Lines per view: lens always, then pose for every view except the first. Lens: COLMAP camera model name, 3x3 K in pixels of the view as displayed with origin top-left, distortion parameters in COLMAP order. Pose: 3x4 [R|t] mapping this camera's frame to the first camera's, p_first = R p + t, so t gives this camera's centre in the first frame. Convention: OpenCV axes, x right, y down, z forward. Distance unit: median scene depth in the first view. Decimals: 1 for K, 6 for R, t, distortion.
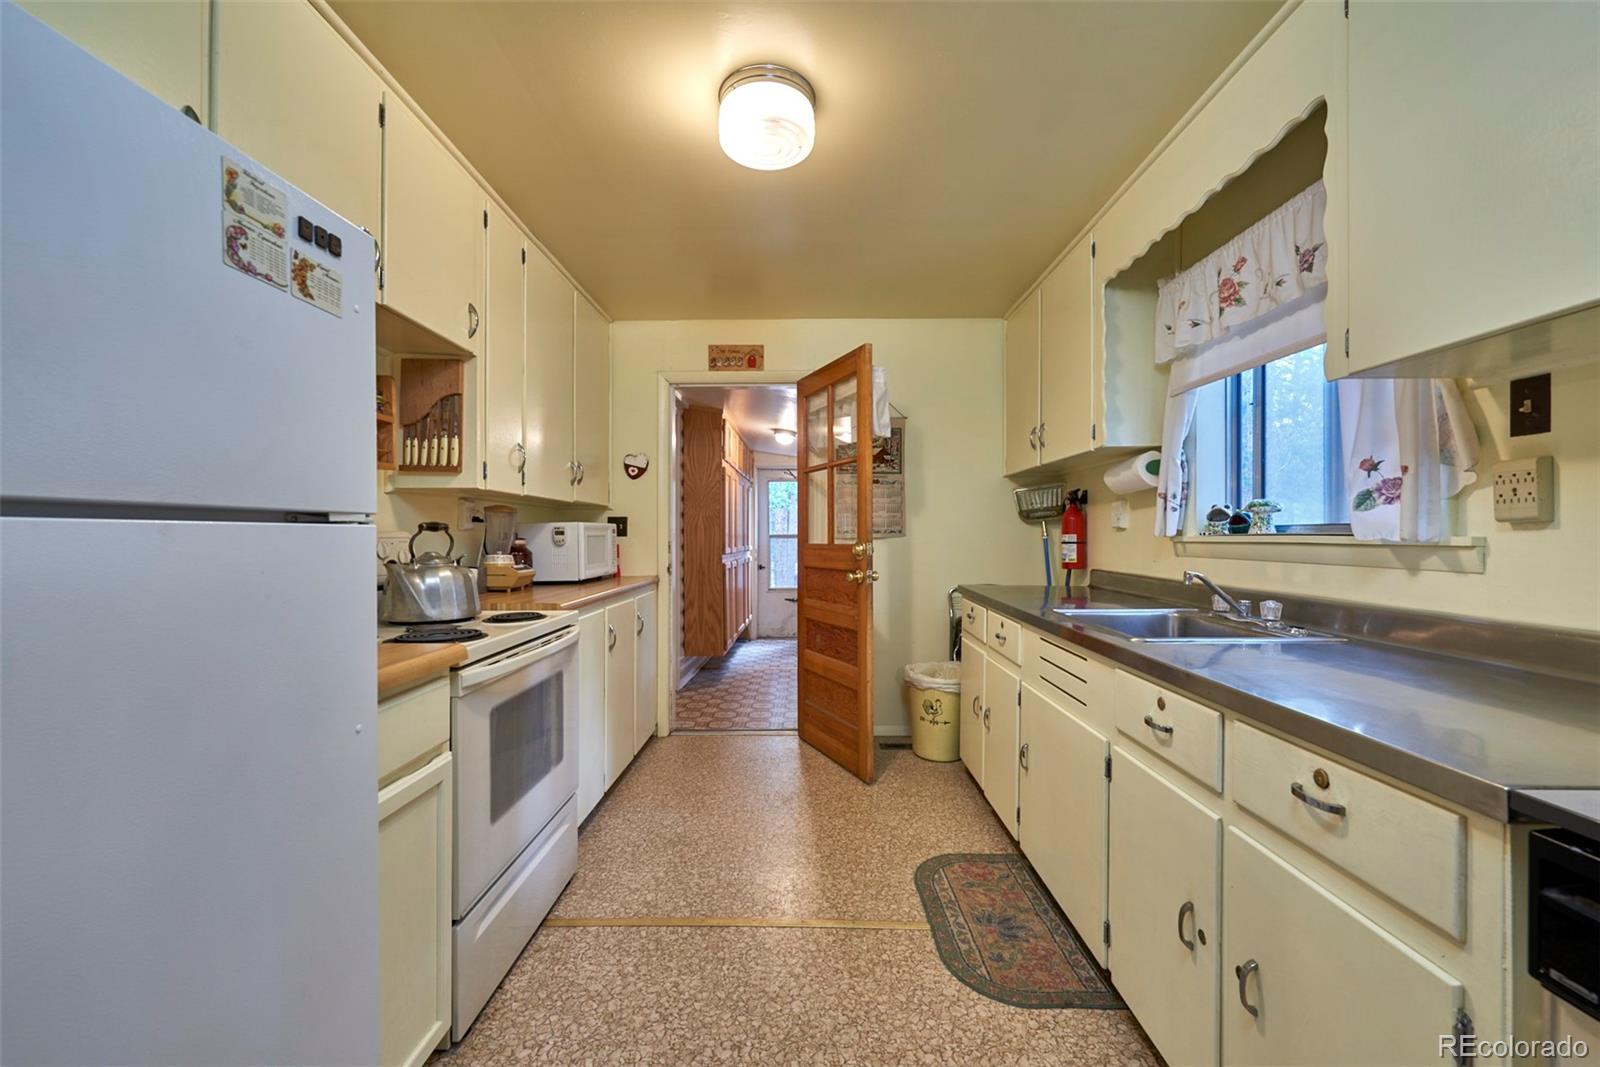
lens RADIAL K [[636.8, 0, 800.7], [0, 636.8, 539.3], [0, 0, 1]] dist [0.000321, -0.000144]
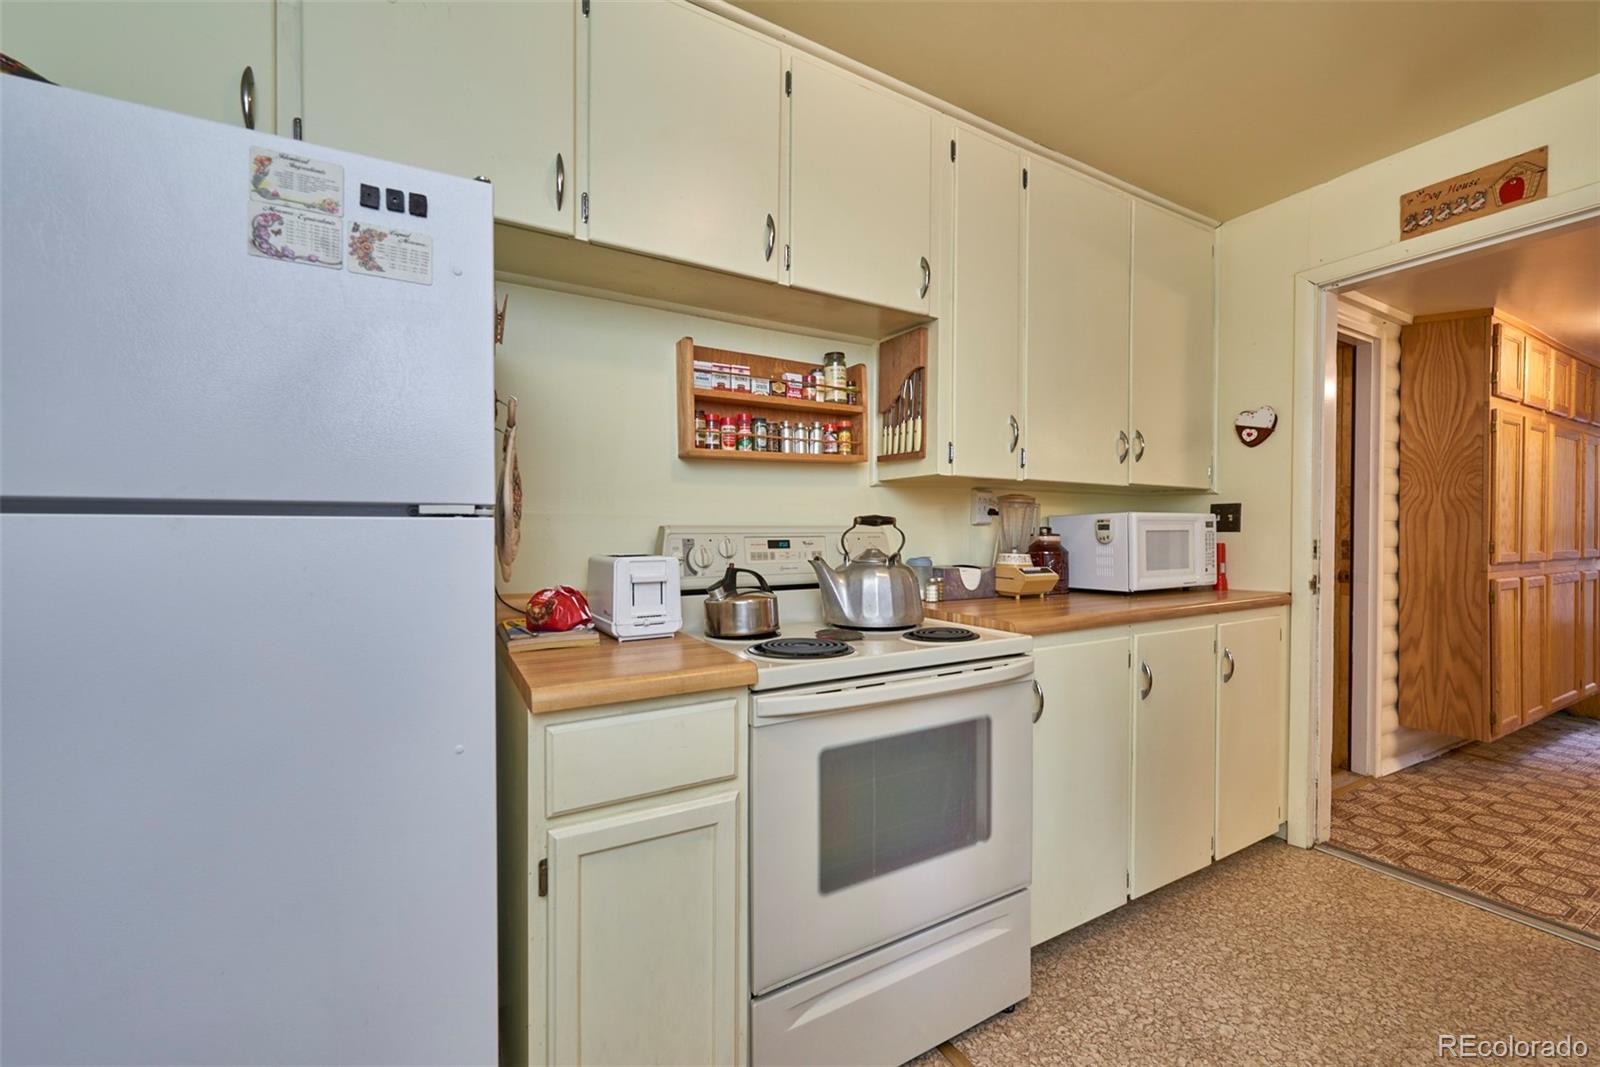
lens RADIAL K [[636.8, 0, 800.7], [0, 636.8, 539.3], [0, 0, 1]] dist [0.000321, -0.000144]
pose [[0.505558, 0.010859, -0.862725, 0.131196], [-0.004938, 0.999941, 0.009693, -0.001451], [0.862779, -0.000640, 0.505581, 0.418533]]
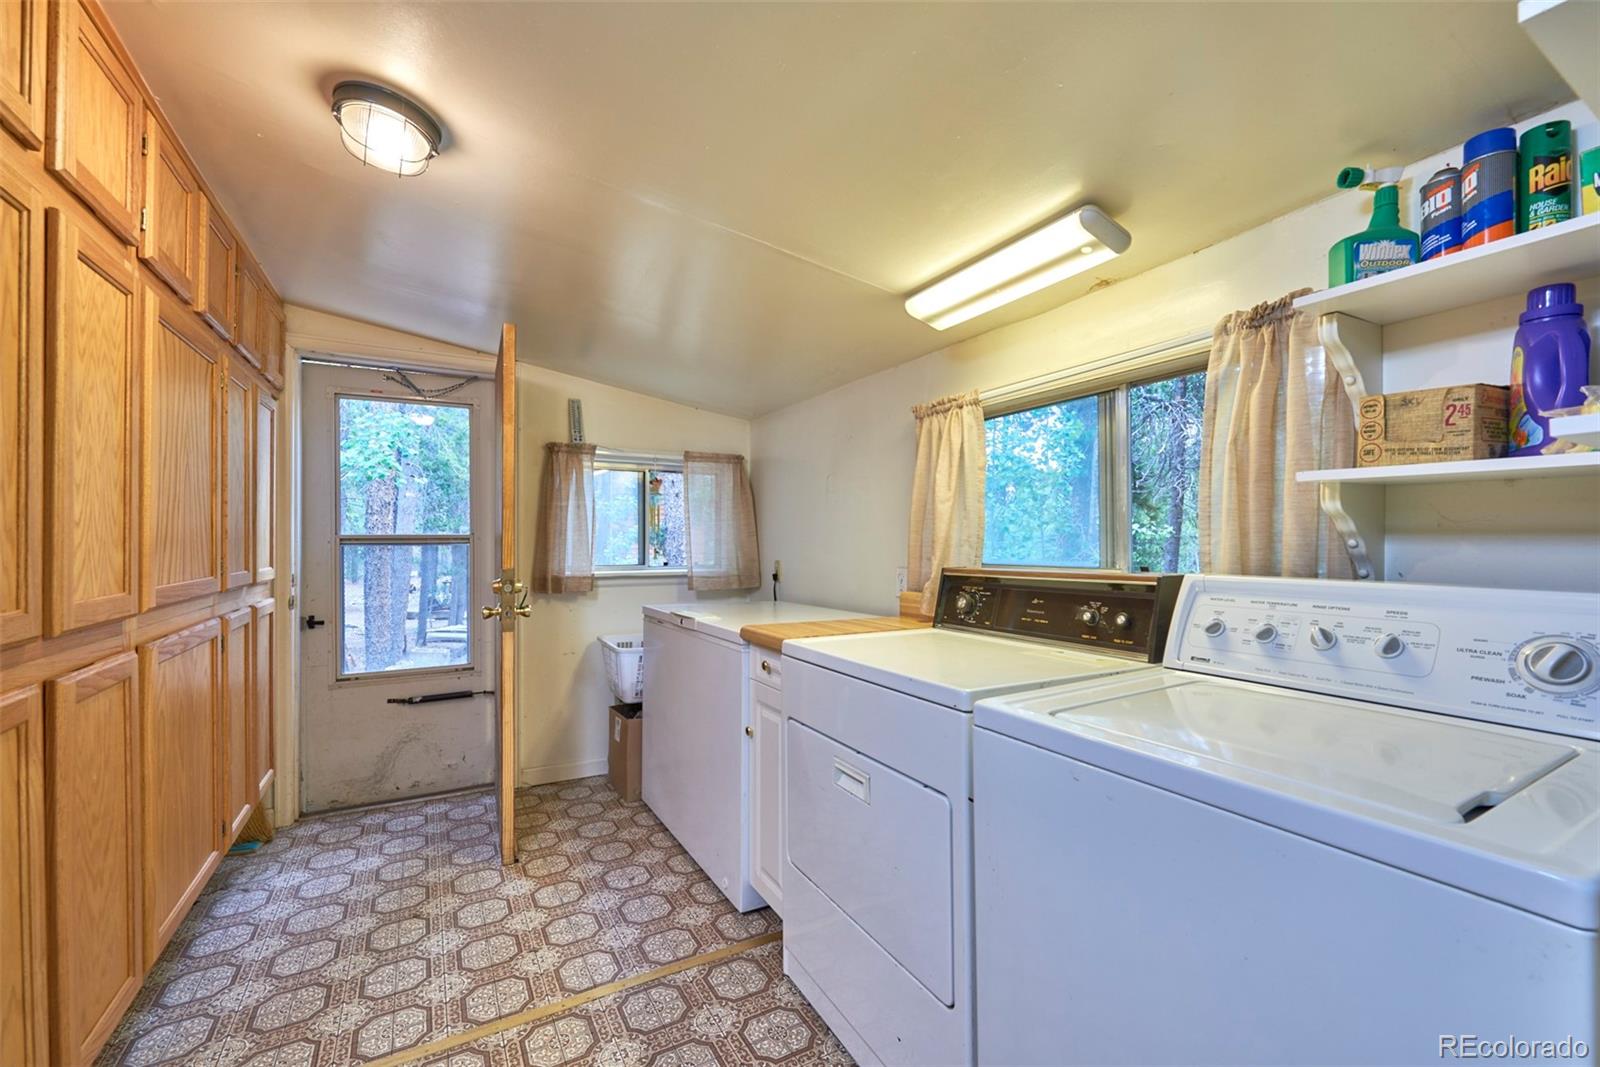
lens RADIAL K [[667.4, 0, 801.3], [0, 667.4, 525.2], [0, 0, 1]] dist [0.000622, 0.000157]
pose [[0.862826, 0.001944, 0.505498, -0.047583], [0.007920, 0.999818, -0.017364, -0.014338], [-0.505439, 0.018985, 0.862653, 1.802919]]
